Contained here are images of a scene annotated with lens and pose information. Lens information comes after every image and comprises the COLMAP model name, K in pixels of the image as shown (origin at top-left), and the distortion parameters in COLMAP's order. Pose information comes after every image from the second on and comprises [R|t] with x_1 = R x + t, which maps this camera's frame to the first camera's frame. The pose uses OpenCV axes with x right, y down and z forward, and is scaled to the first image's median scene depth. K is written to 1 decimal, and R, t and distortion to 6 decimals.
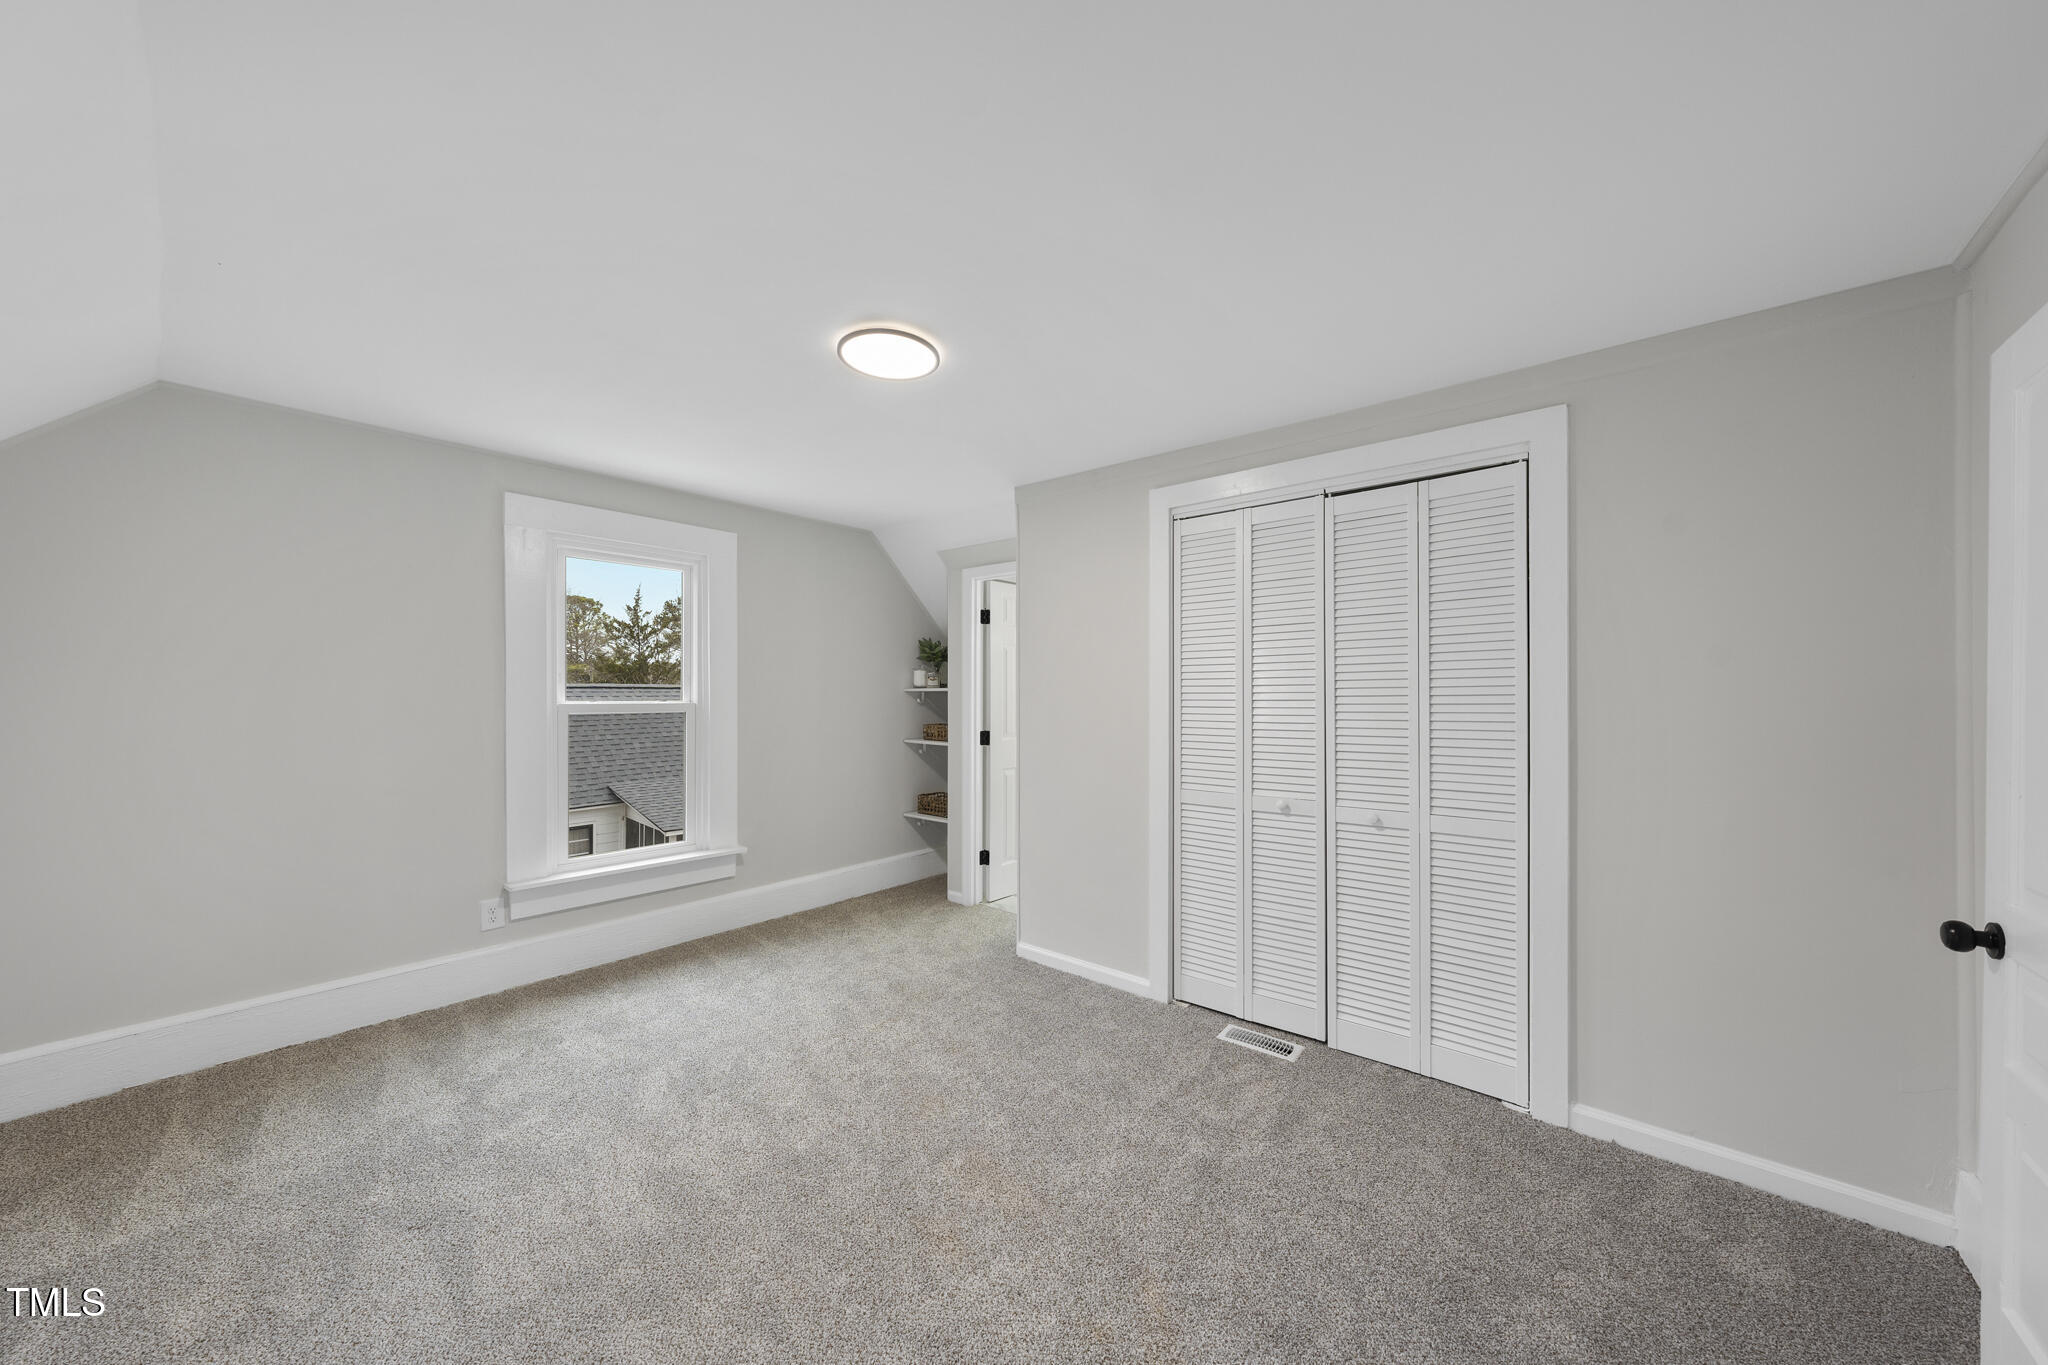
lens RADIAL K [[692.2, 0, 1019.4], [0, 692.2, 687.2], [0, 0, 1]] dist [-0.002154, 0.000027]
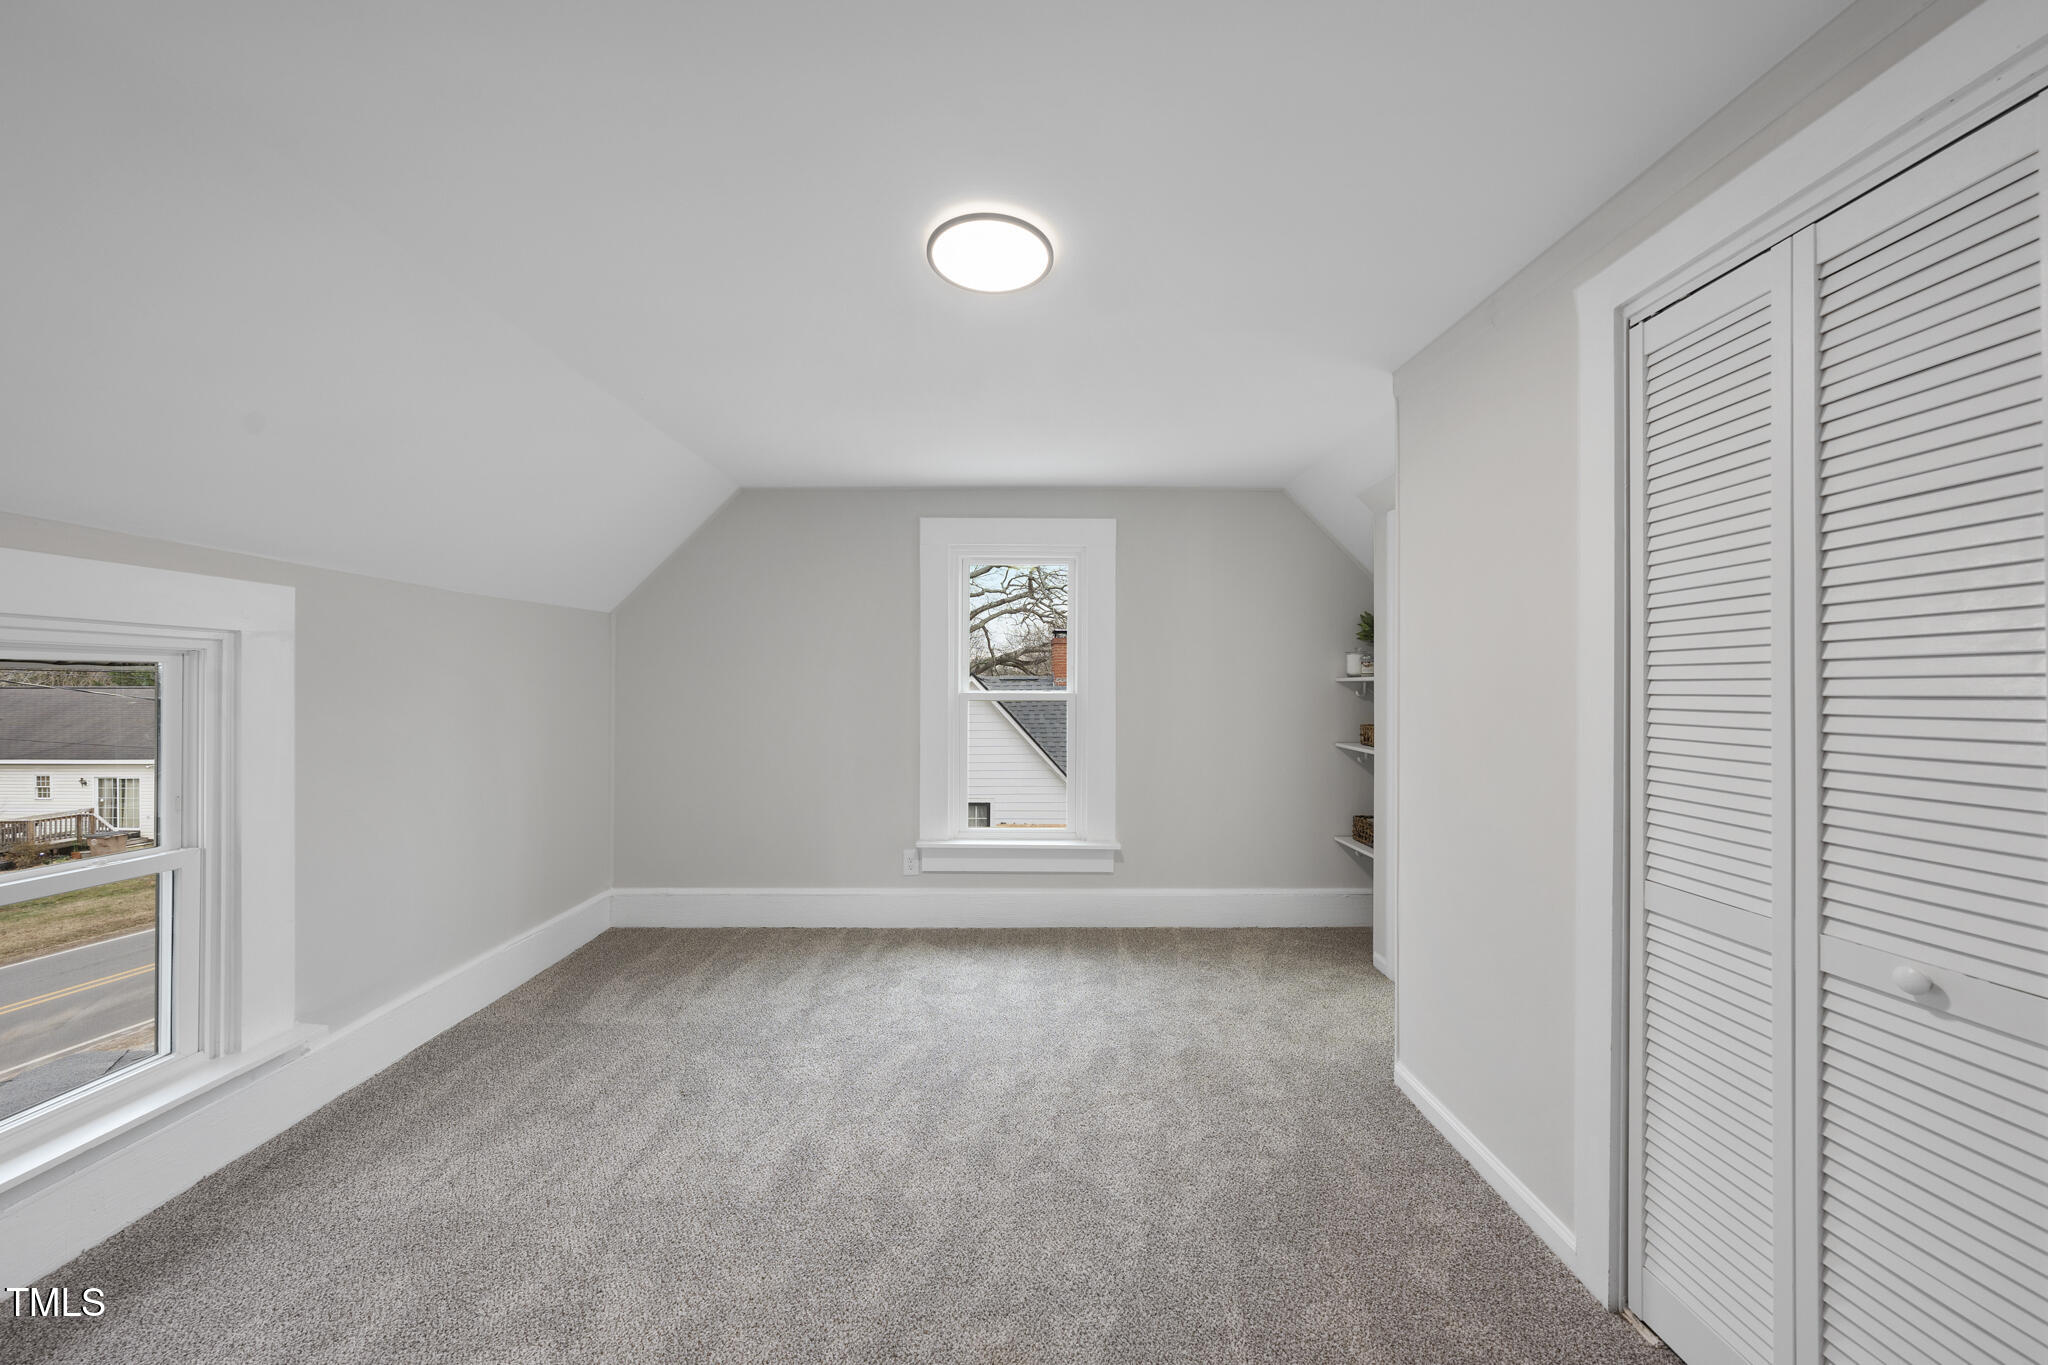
lens RADIAL K [[692.2, 0, 1024.8], [0, 692.2, 677.0], [0, 0, 1]] dist [-0.002154, 0.000027]
pose [[0.666236, -0.006453, -0.745713, 0.275832], [0.003890, 0.999979, -0.005178, 0.006670], [0.745731, 0.000548, 0.666247, 0.324827]]
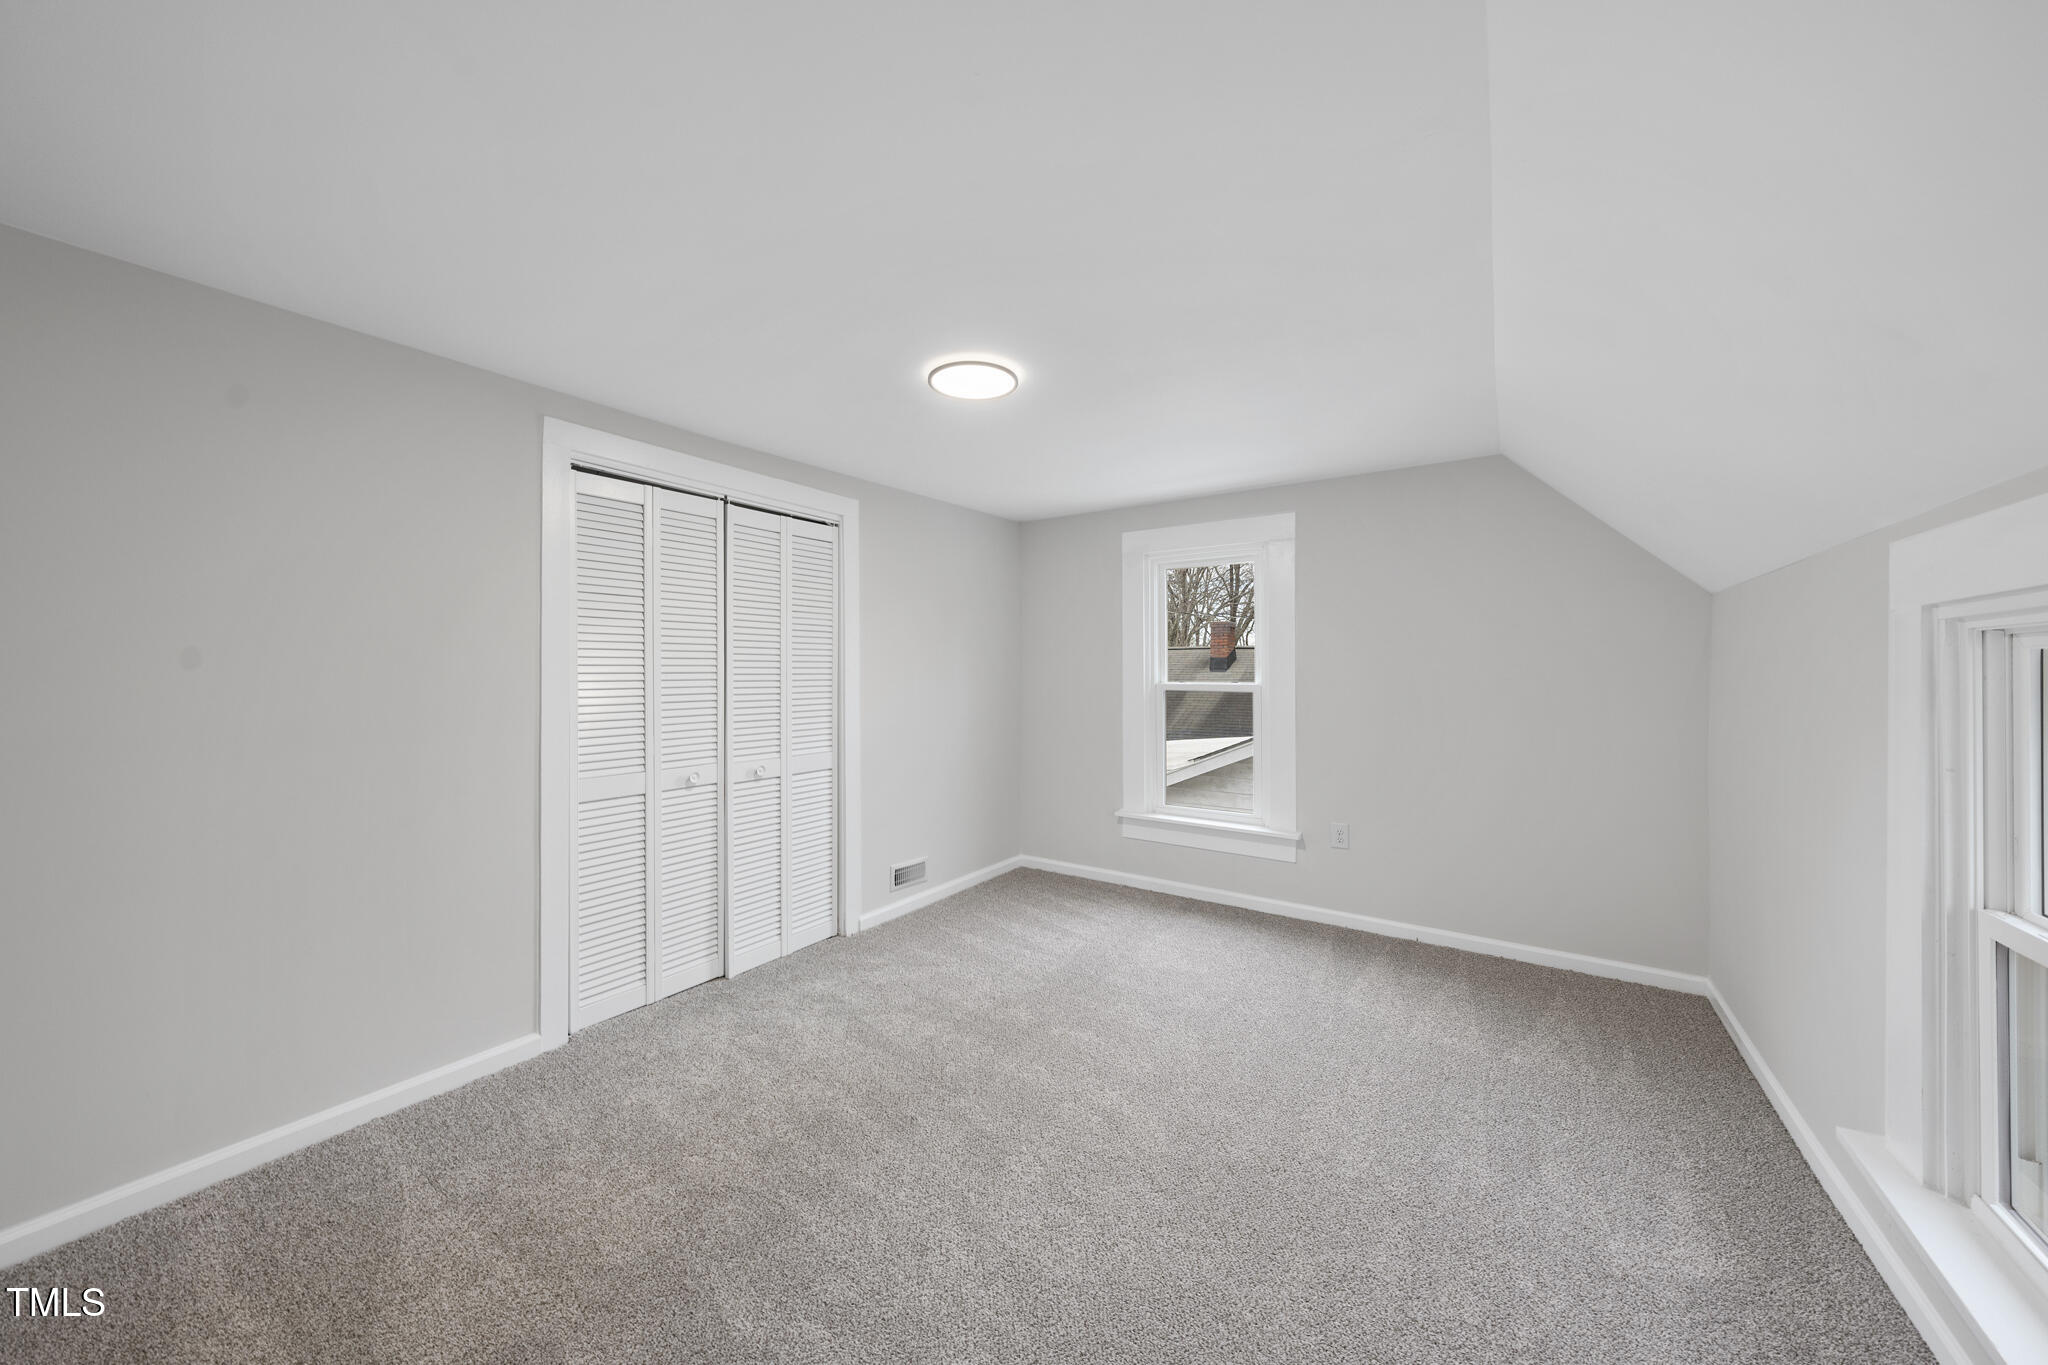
lens RADIAL K [[692.2, 0, 1025.3], [0, 692.2, 679.4], [0, 0, 1]] dist [-0.002154, 0.000027]
pose [[0.140005, 0.005193, -0.990137, 0.612172], [0.006353, 0.999961, 0.006143, 0.008005], [0.990130, -0.007151, 0.139966, 0.594925]]
